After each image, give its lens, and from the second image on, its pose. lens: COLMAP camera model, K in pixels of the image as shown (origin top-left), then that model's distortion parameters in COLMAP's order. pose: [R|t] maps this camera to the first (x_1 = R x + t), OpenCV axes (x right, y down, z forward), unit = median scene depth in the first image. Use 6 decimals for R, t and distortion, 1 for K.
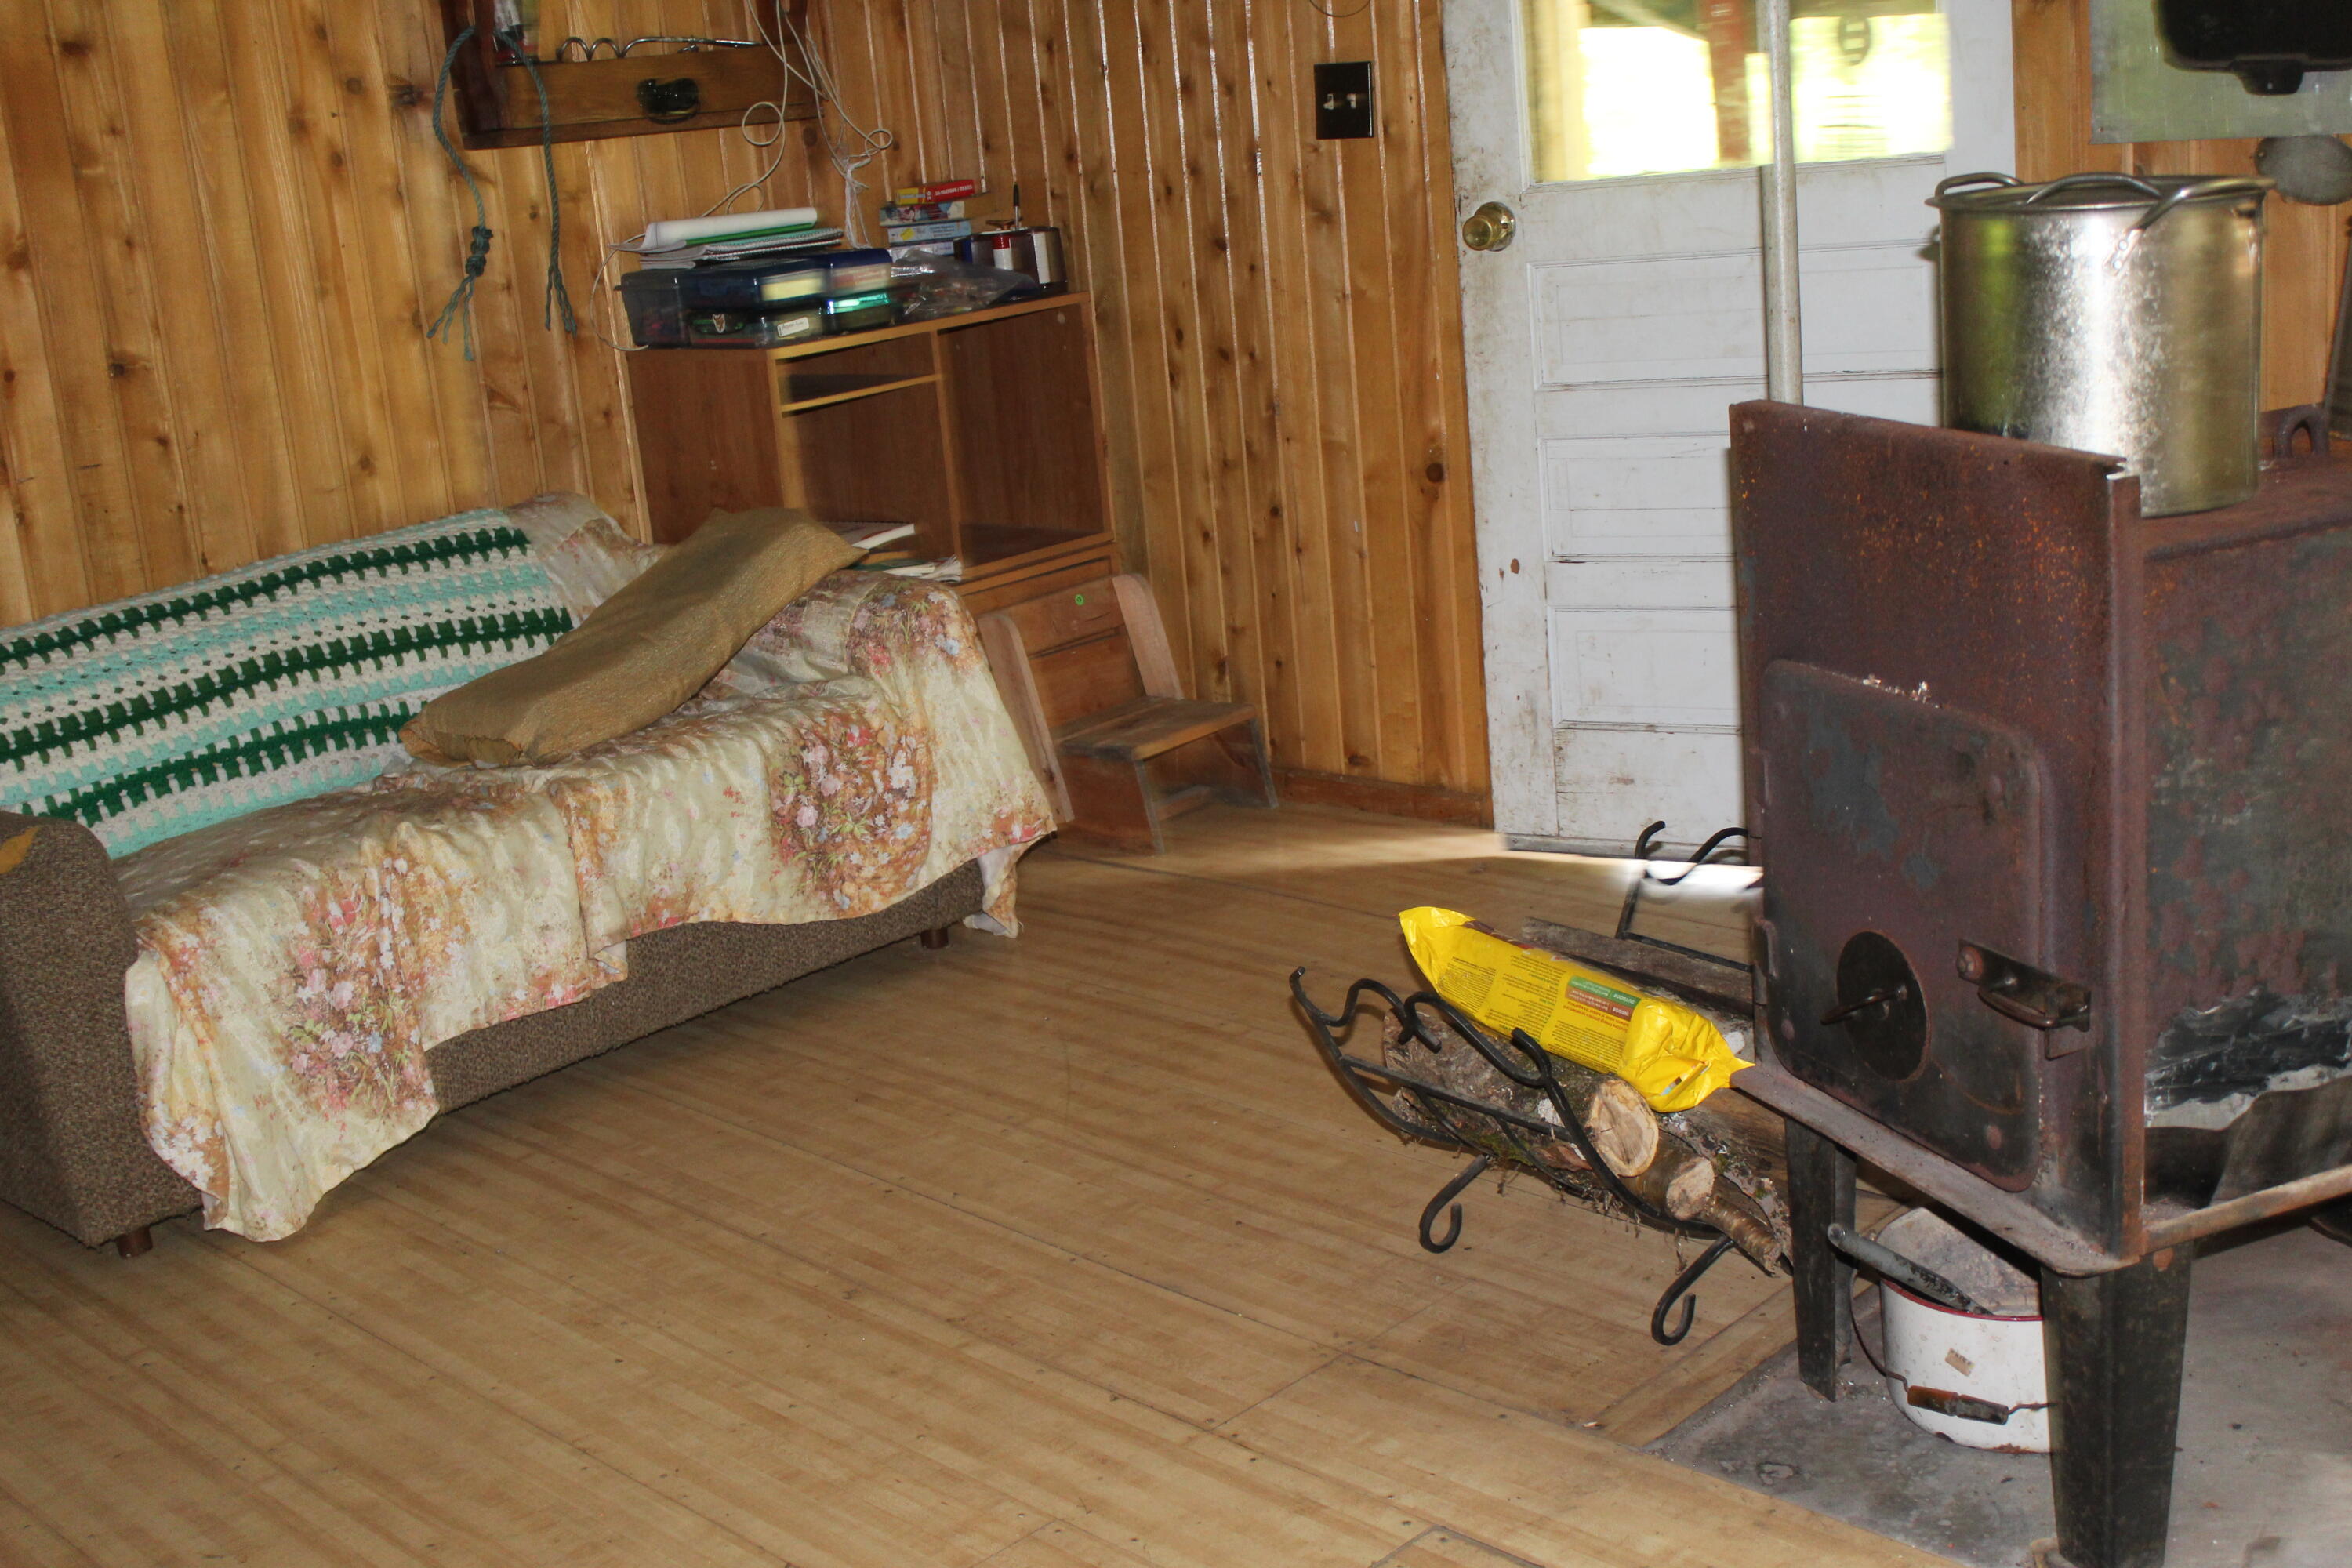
lens RADIAL K [[2860.6, 0, 1176.0], [0, 2860.6, 784.0], [0, 0, 1]] dist [-0.039941, -0.017719]
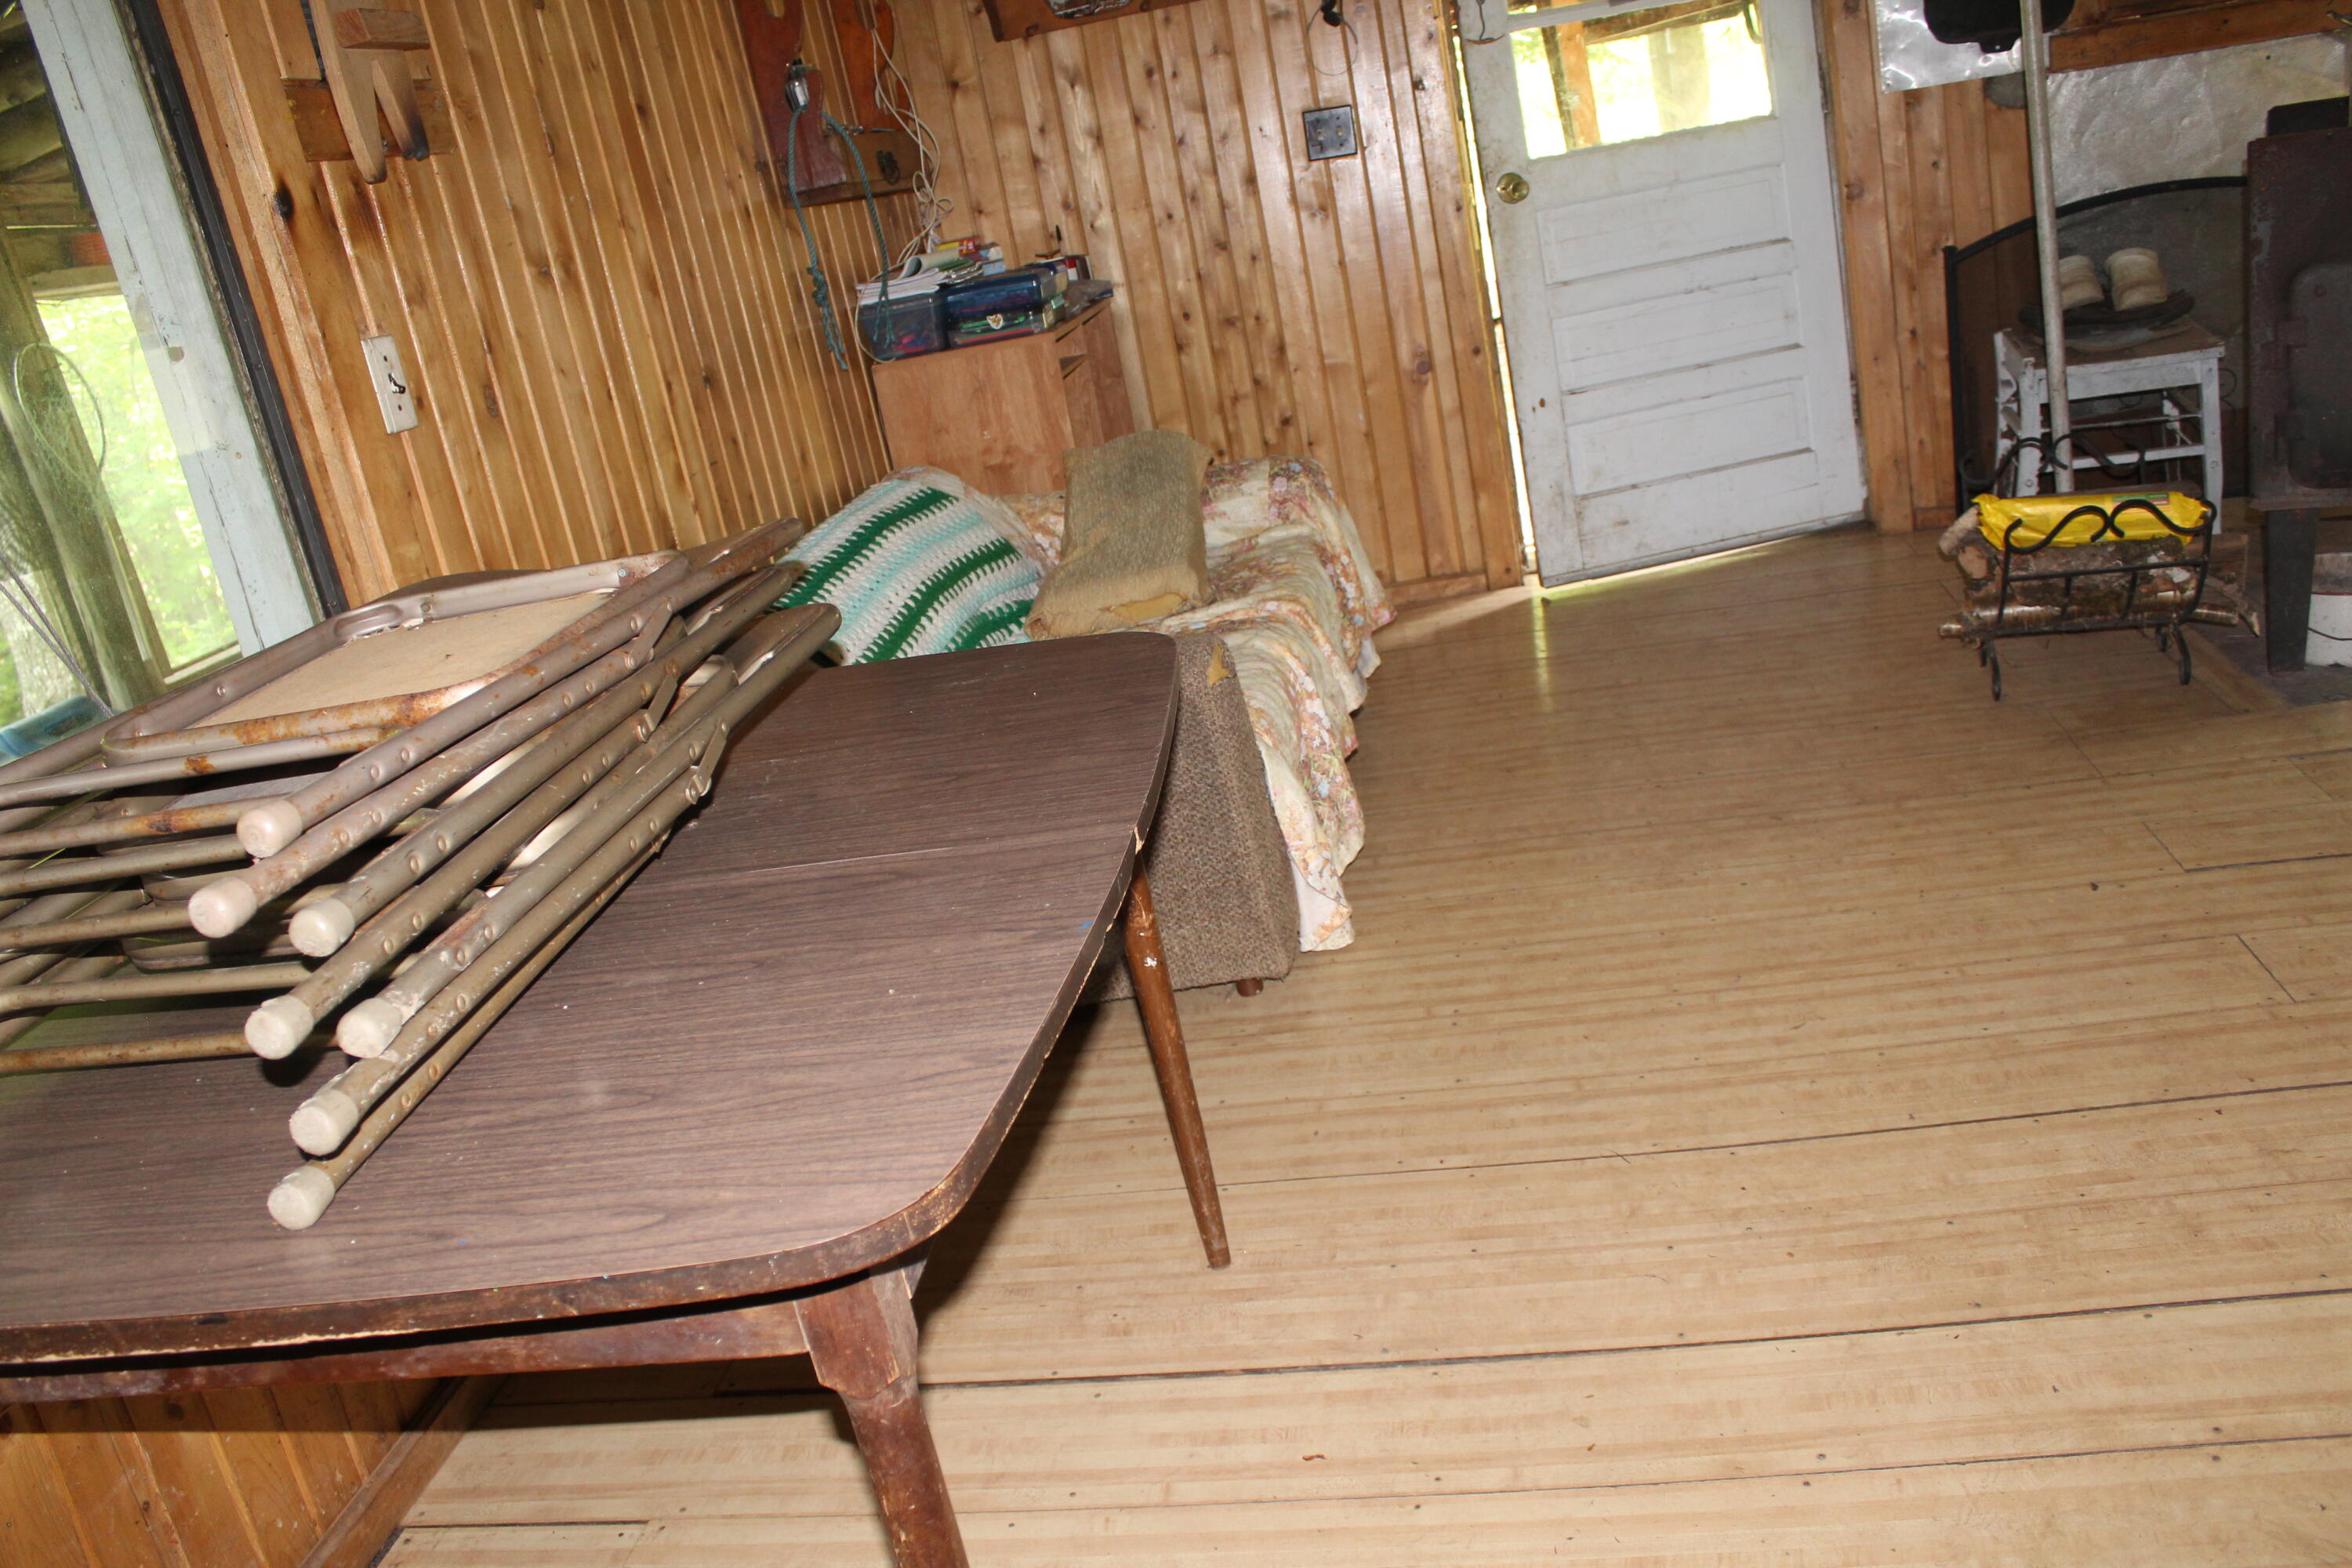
lens RADIAL K [[2003.2, 0, 1176.0], [0, 2003.2, 784.0], [0, 0, 1]] dist [-0.115260, 0.015390]
pose [[0.777527, -0.234626, 0.583440, -0.765971], [0.253632, 0.965984, 0.050458, 0.021664], [-0.575432, 0.108746, 0.810587, 0.260917]]
